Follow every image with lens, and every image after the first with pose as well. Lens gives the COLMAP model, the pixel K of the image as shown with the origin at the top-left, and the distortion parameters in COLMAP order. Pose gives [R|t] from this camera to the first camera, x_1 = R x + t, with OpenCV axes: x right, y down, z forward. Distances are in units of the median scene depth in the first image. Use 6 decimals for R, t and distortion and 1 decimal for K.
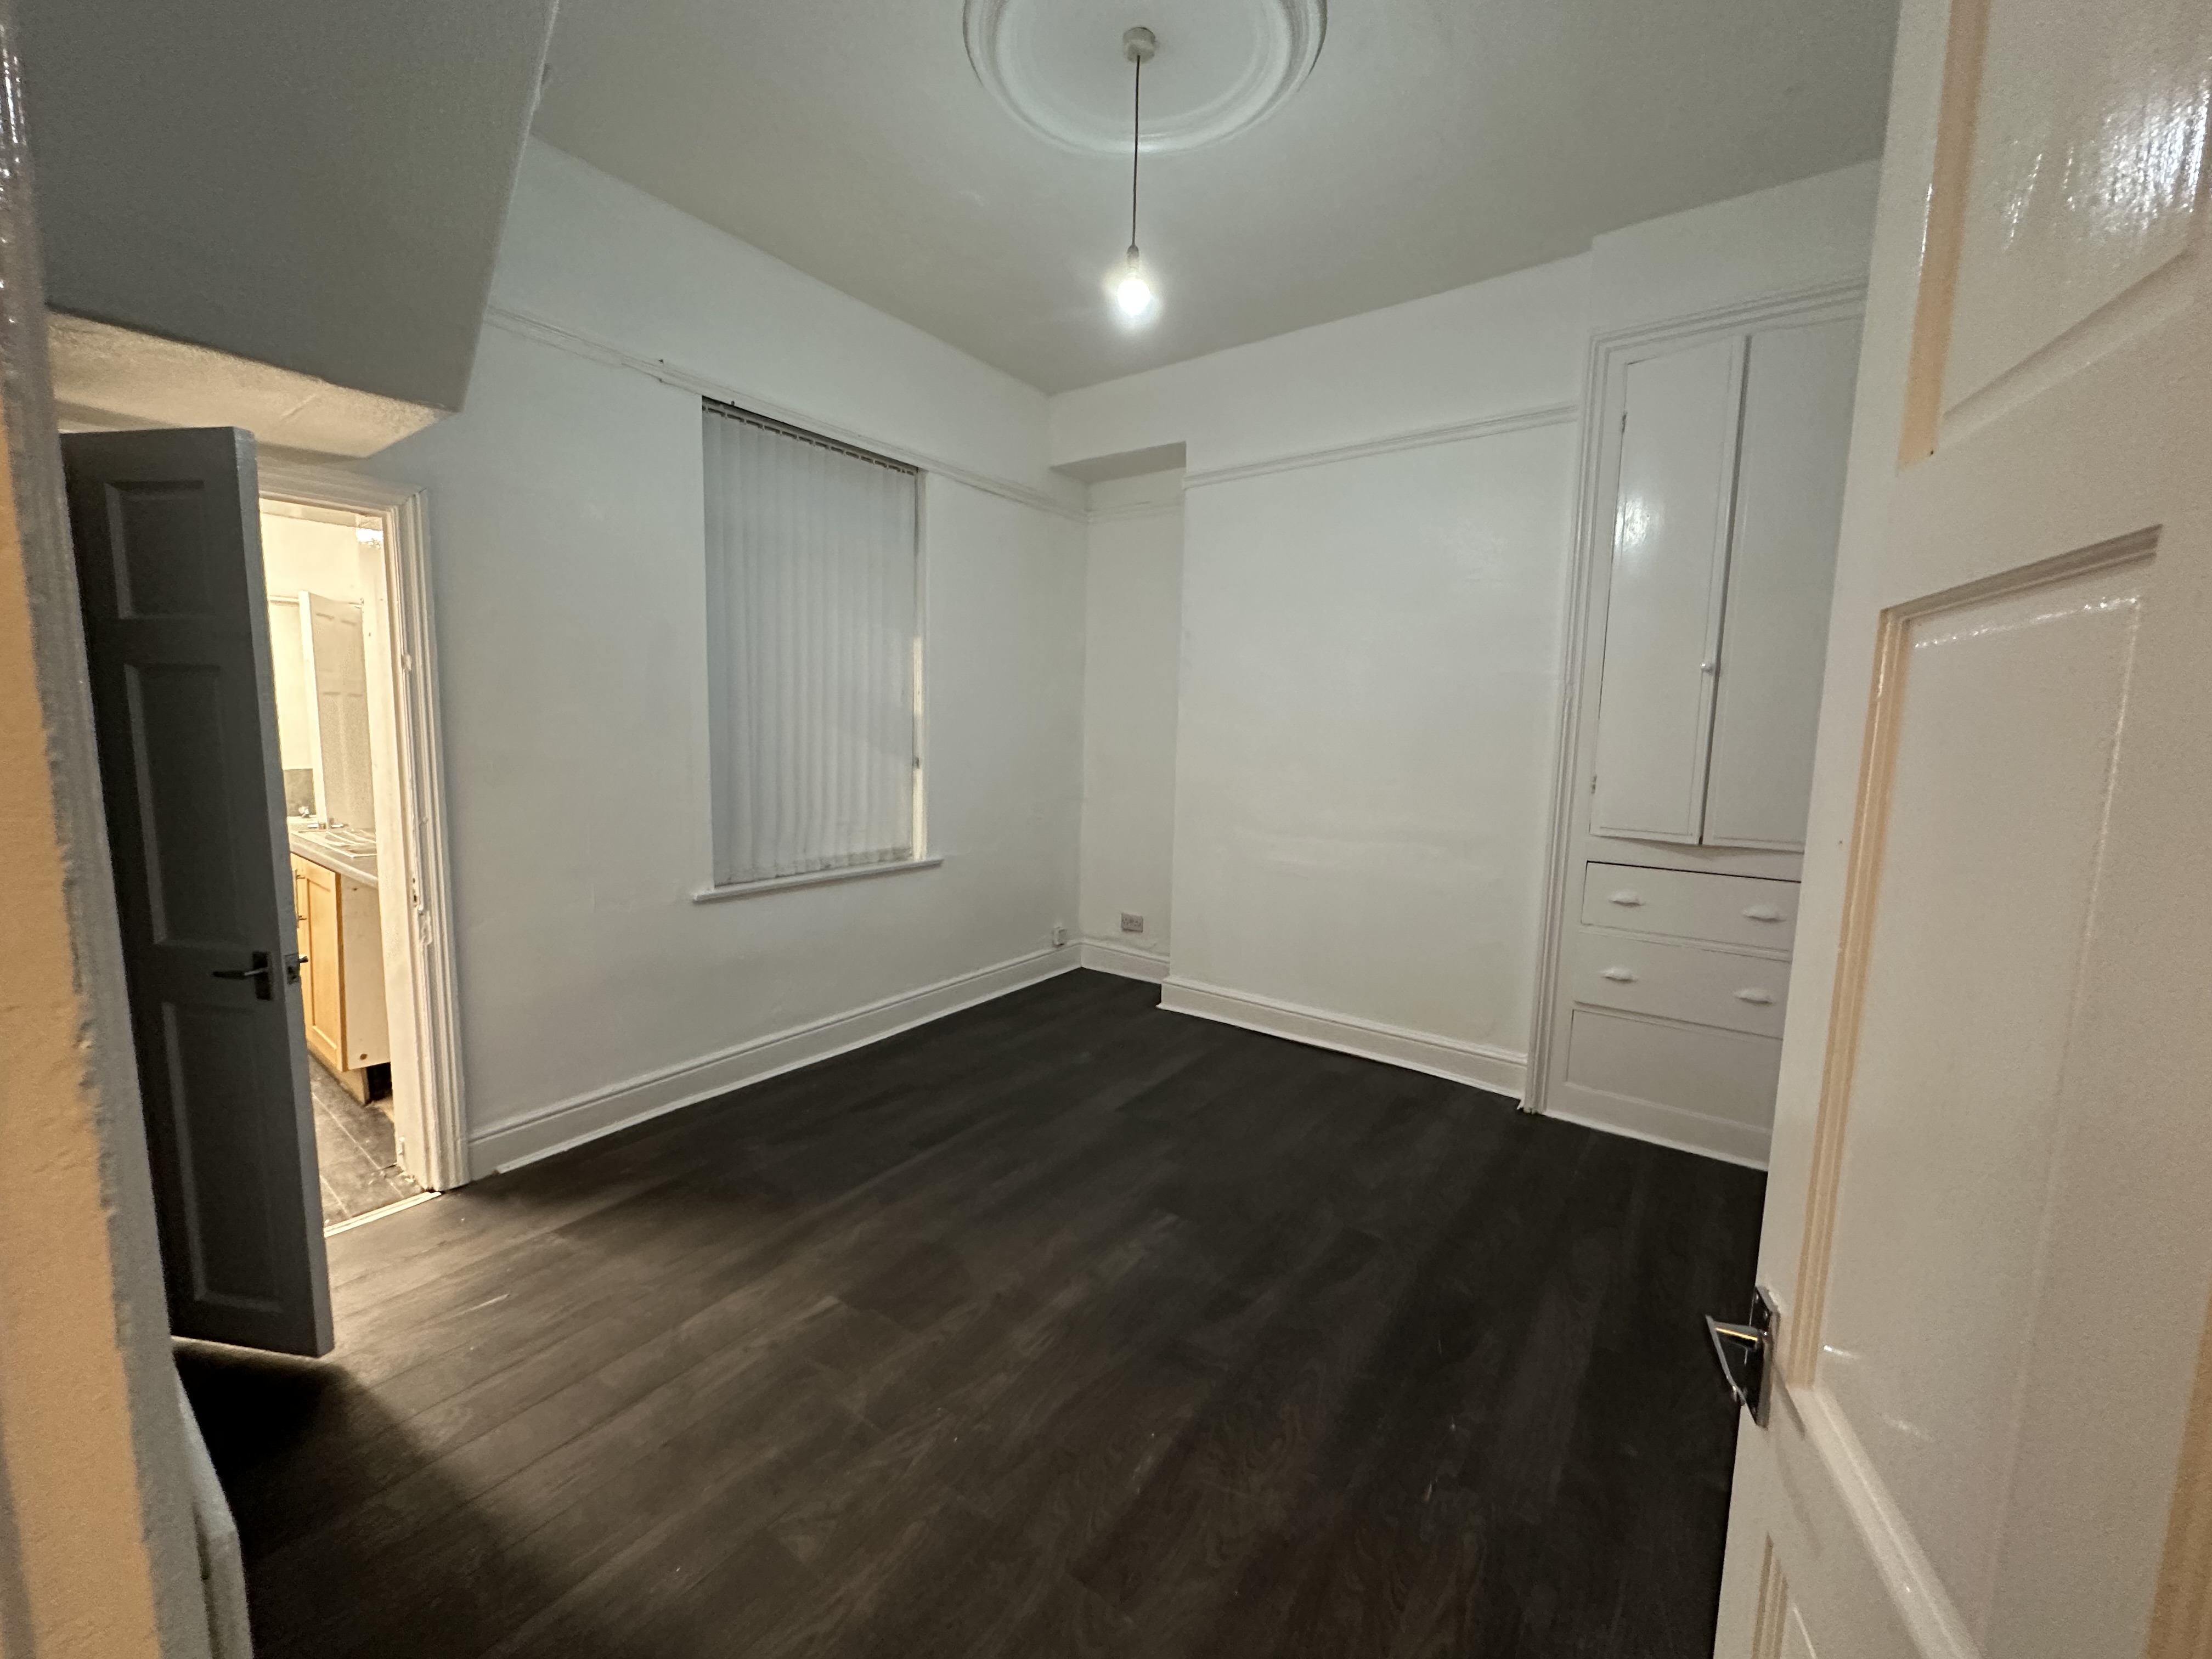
lens RADIAL K [[875.8, 0, 1097.3], [0, 875.8, 826.7], [0, 0, 1]] dist [-0.000117, -0.000075]
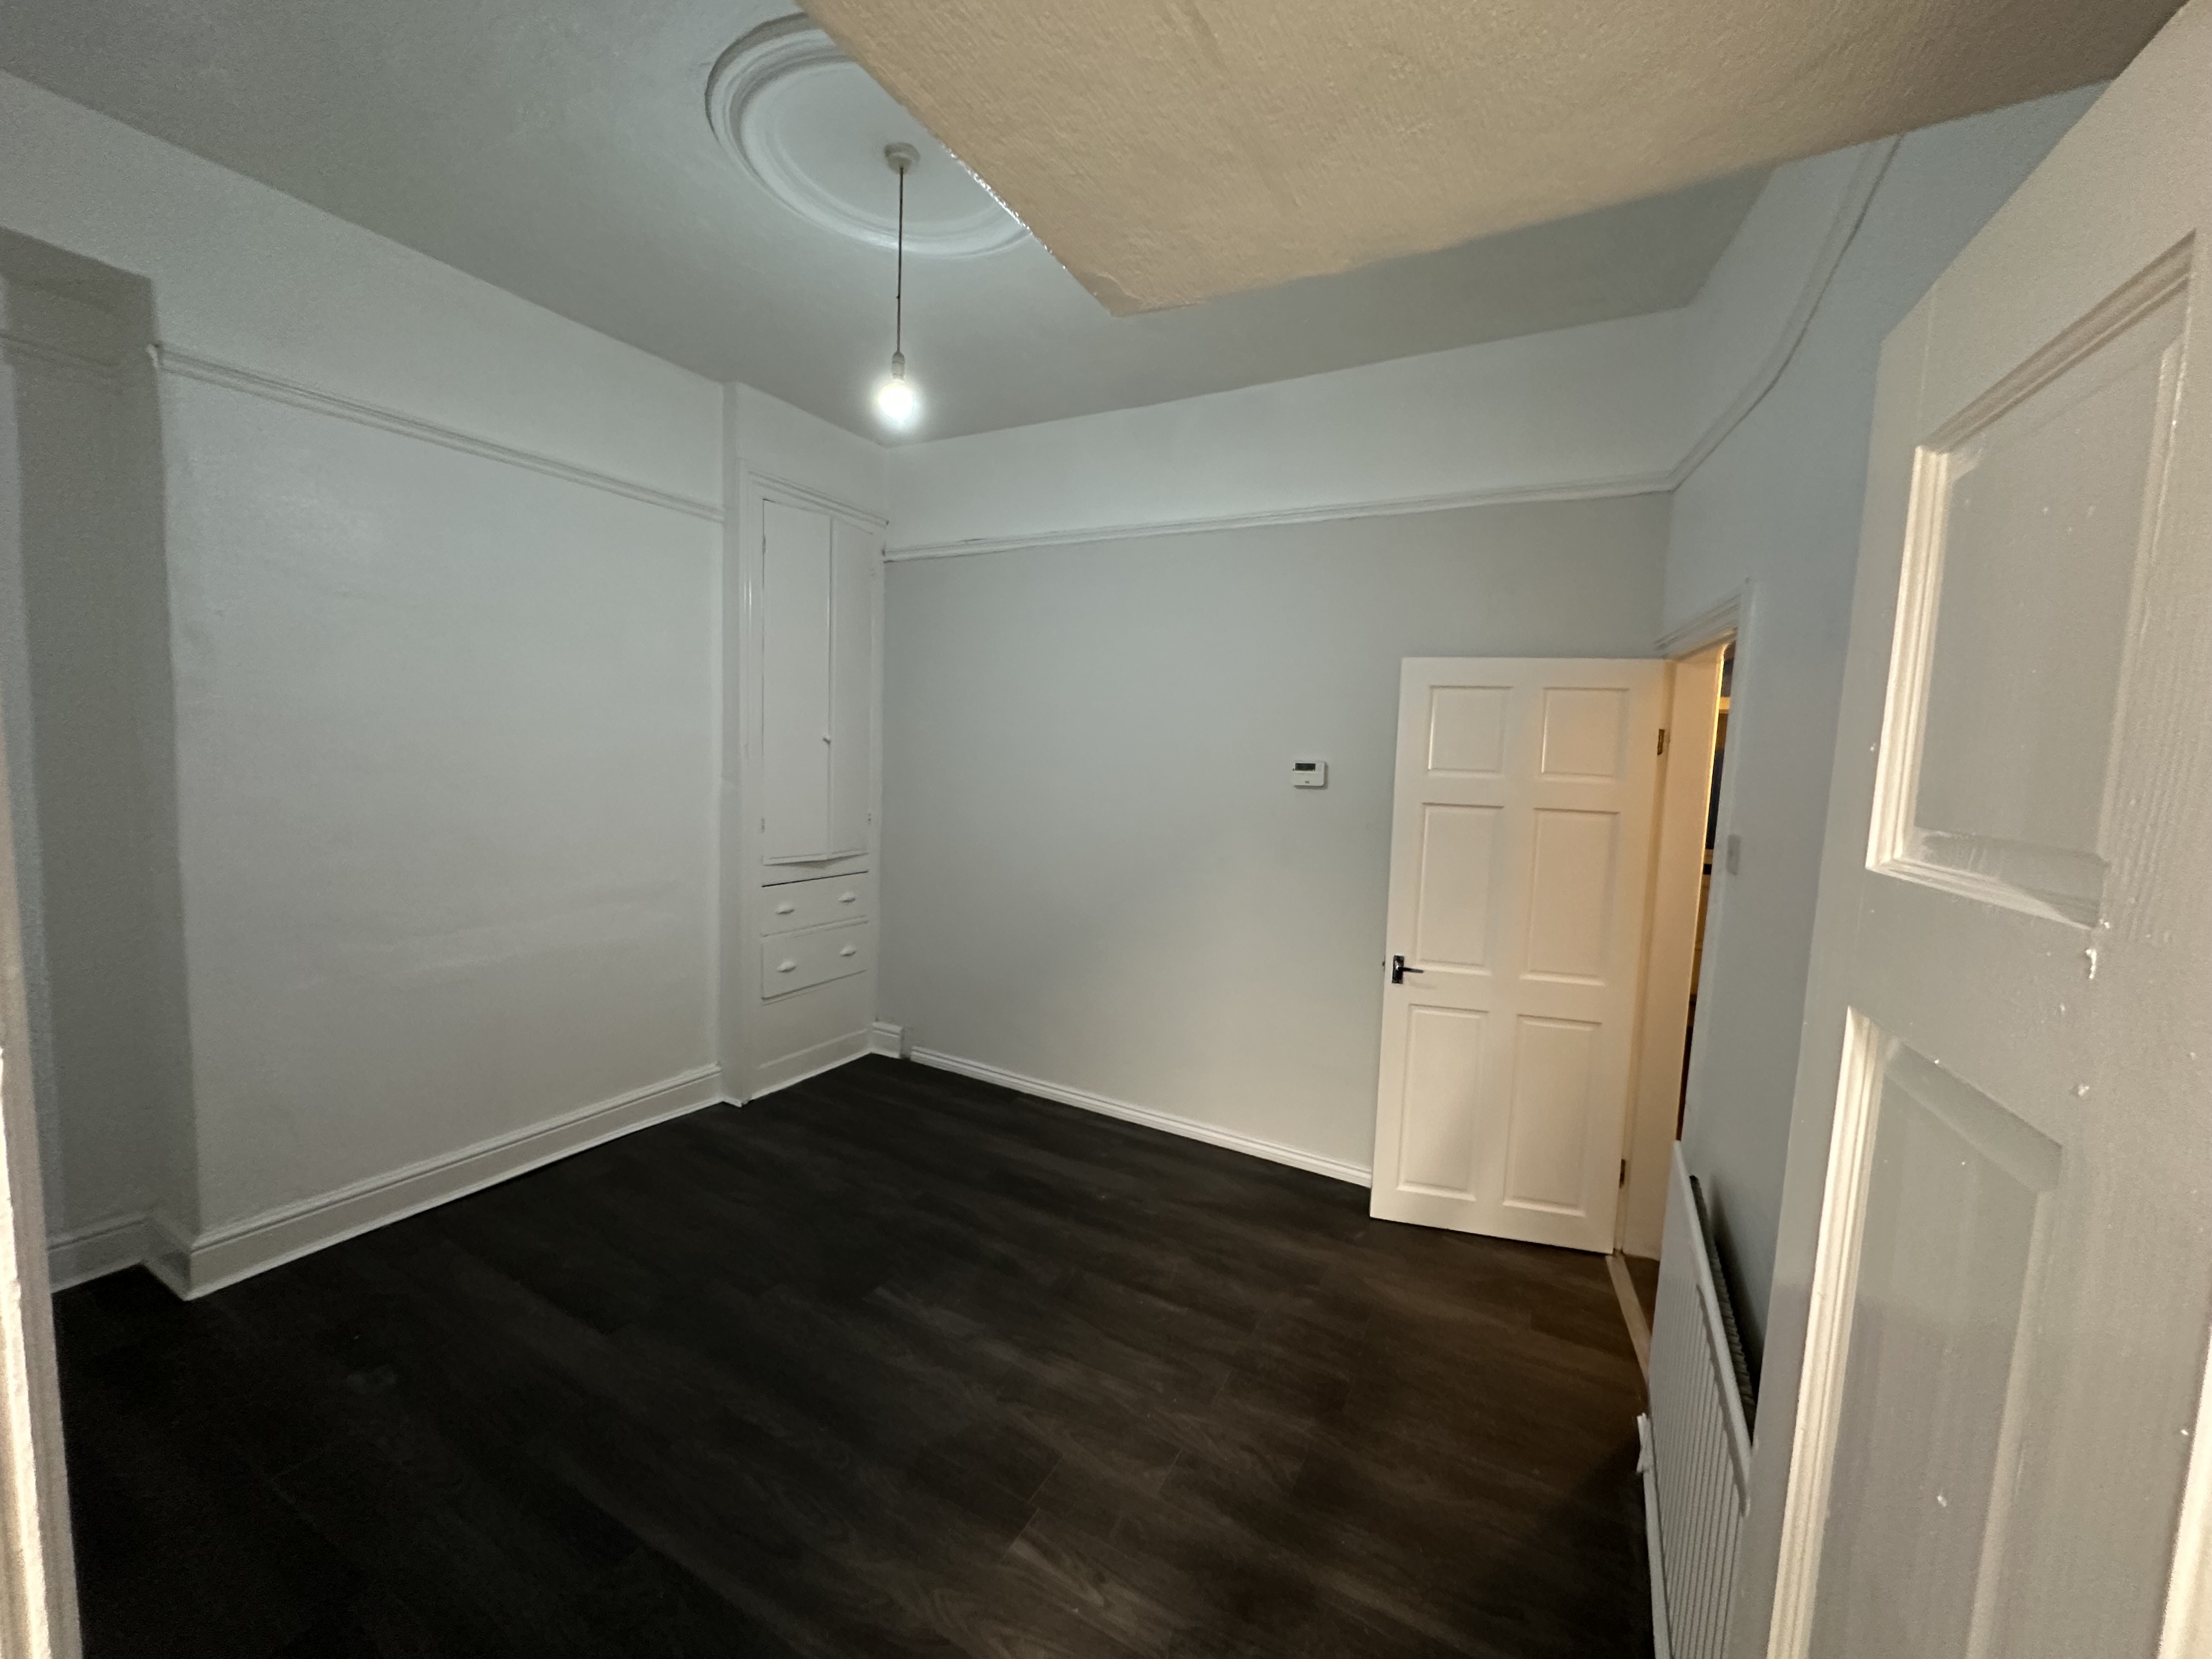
lens RADIAL K [[880.2, 0, 1100.2], [0, 880.2, 833.2], [0, 0, 1]] dist [0.000899, 0.000019]
pose [[-0.131820, -0.119128, 0.984089, -0.923457], [0.072113, 0.988970, 0.129379, -0.206586], [-0.988647, 0.088020, -0.121775, 0.838290]]
